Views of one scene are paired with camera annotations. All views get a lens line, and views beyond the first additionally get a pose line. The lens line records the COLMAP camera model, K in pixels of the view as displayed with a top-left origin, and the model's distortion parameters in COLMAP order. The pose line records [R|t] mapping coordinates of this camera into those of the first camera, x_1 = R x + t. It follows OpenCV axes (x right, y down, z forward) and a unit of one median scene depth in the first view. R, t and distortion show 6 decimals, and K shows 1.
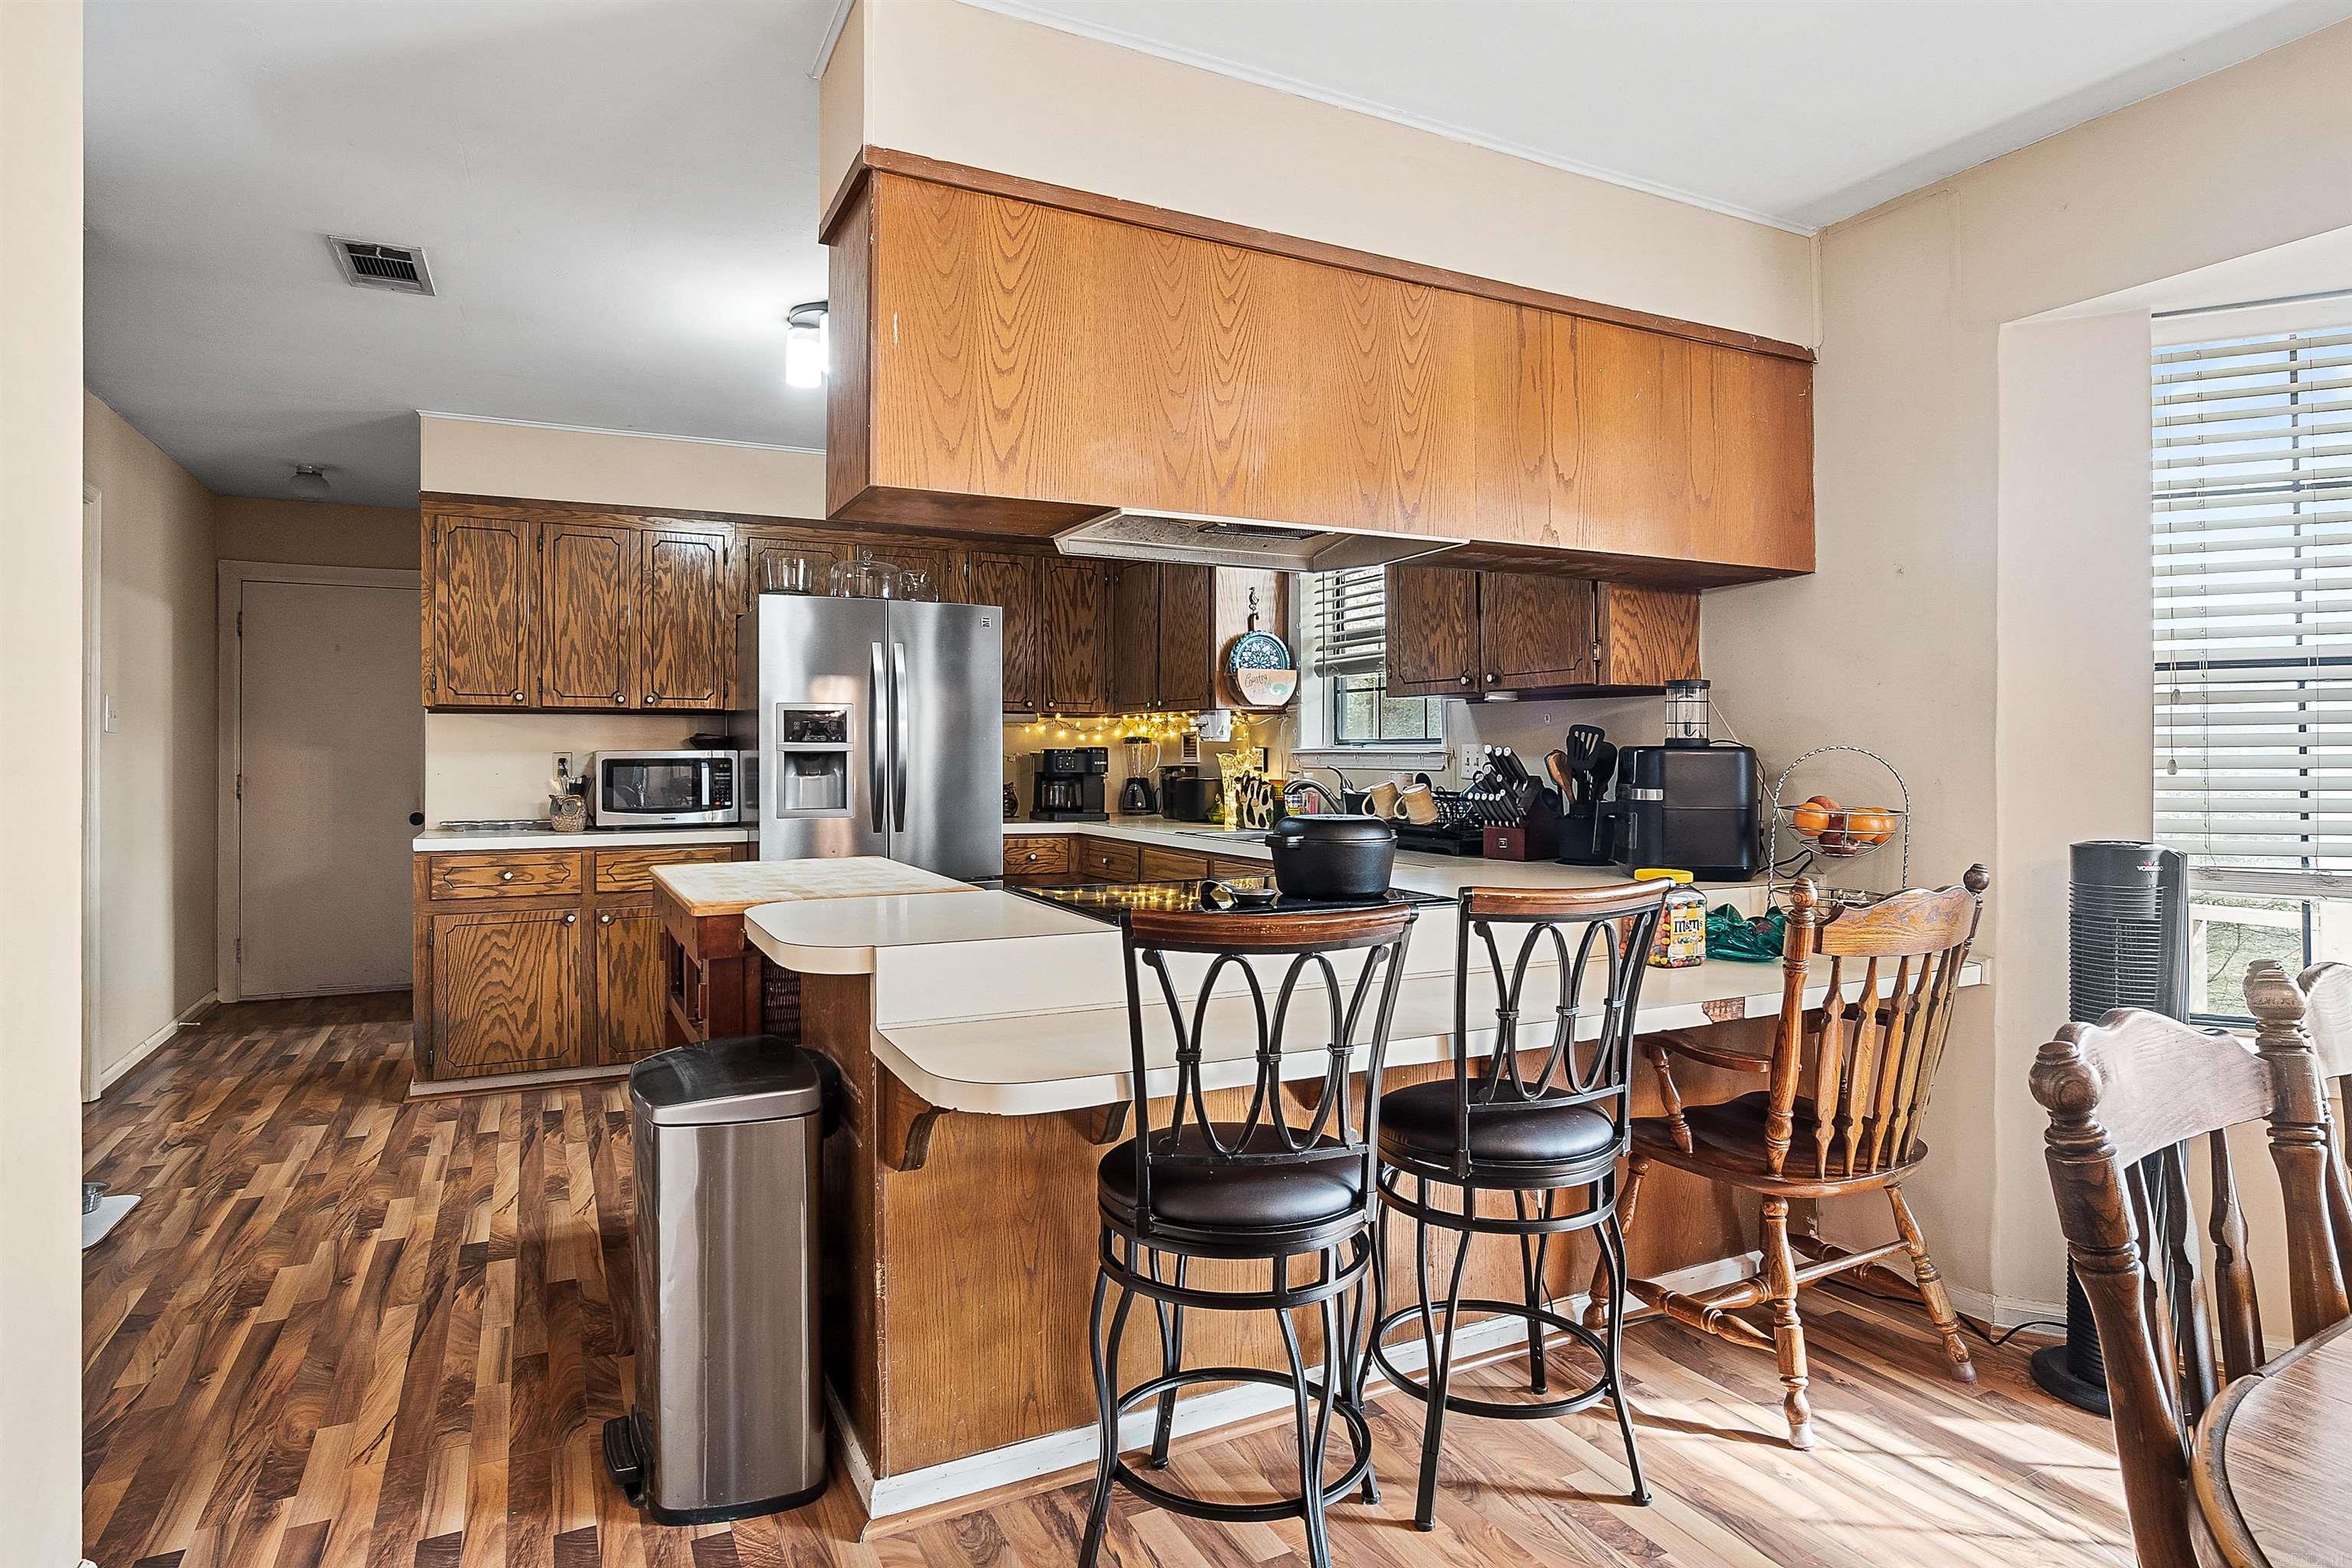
lens RADIAL K [[1277.1, 0, 1176.8], [0, 1277.1, 740.7], [0, 0, 1]] dist [-0.032654, 0.009694]
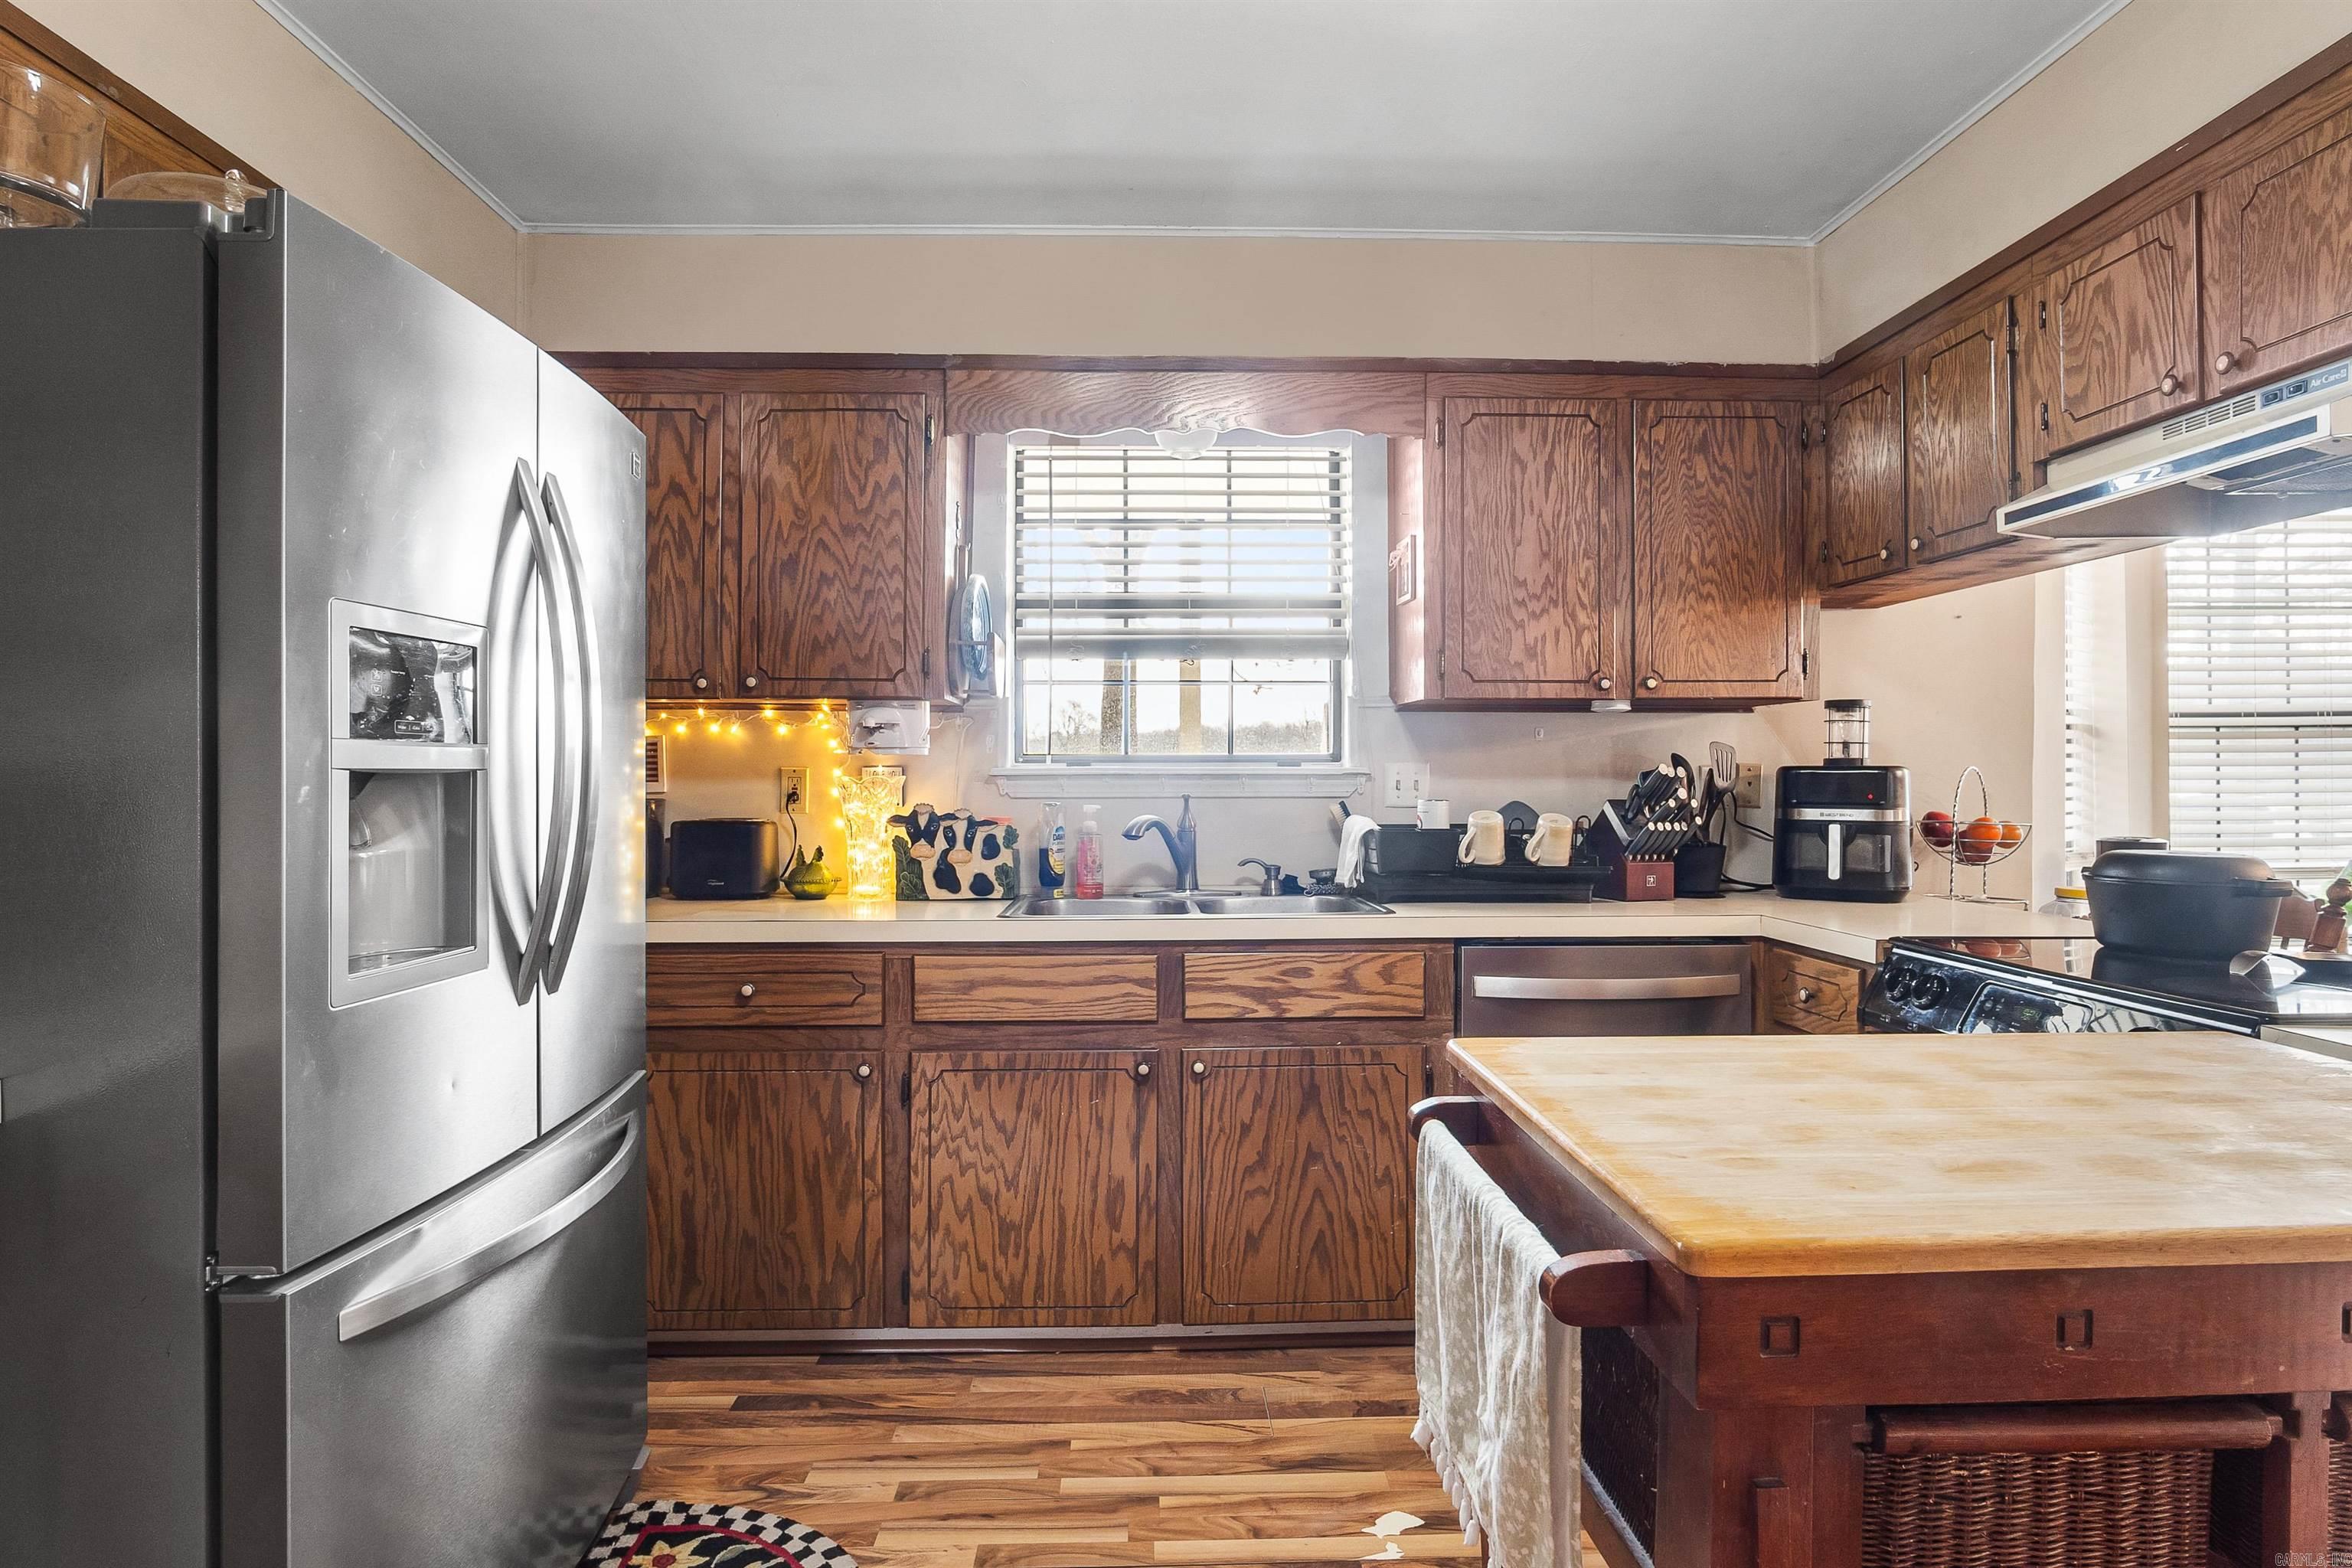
lens RADIAL K [[1266.2, 0, 1197.5], [0, 1266.2, 774.2], [0, 0, 1]] dist [-0.031108, 0.014209]
pose [[0.419137, 0.000691, 0.907923, -0.818104], [-0.006693, 0.999975, 0.002328, 0.013328], [-0.907898, -0.007052, 0.419131, 1.204764]]
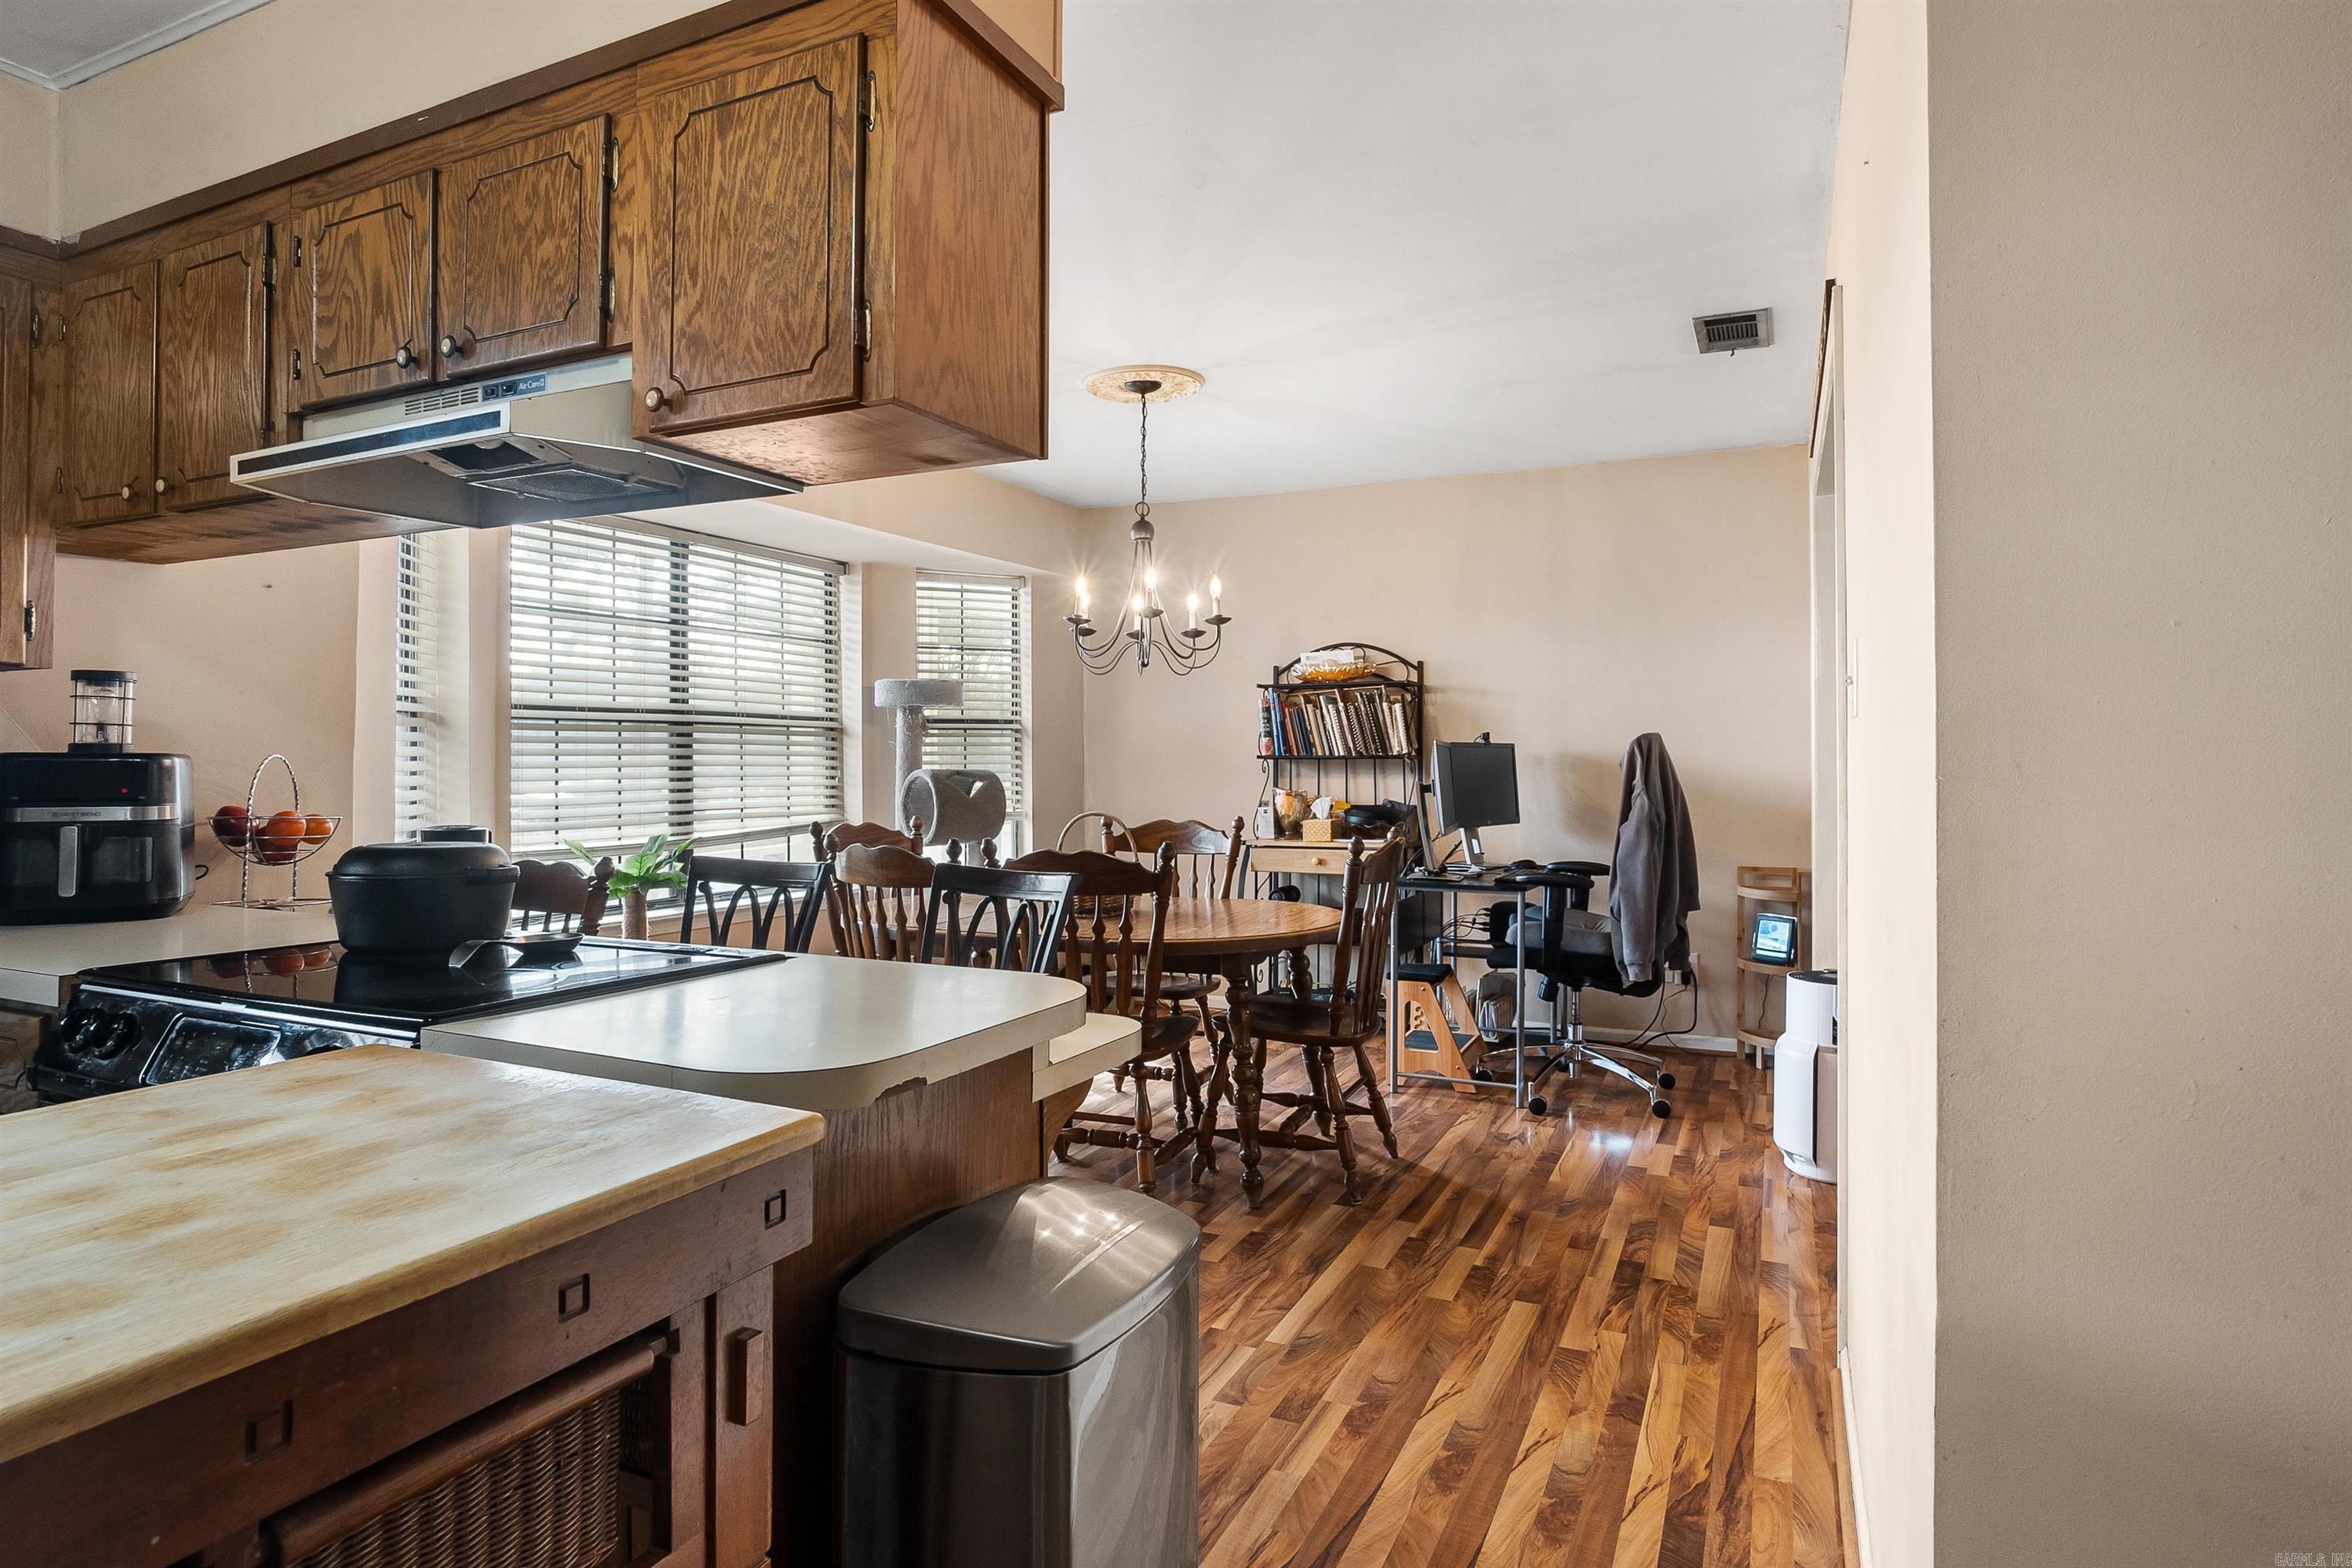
lens RADIAL K [[1277.1, 0, 1176.8], [0, 1277.1, 740.7], [0, 0, 1]] dist [-0.032654, 0.009694]
pose [[-0.612217, 0.013726, 0.790570, -0.740788], [-0.004542, 0.999772, -0.020875, 0.011199], [-0.790676, -0.016371, -0.612015, 1.087290]]
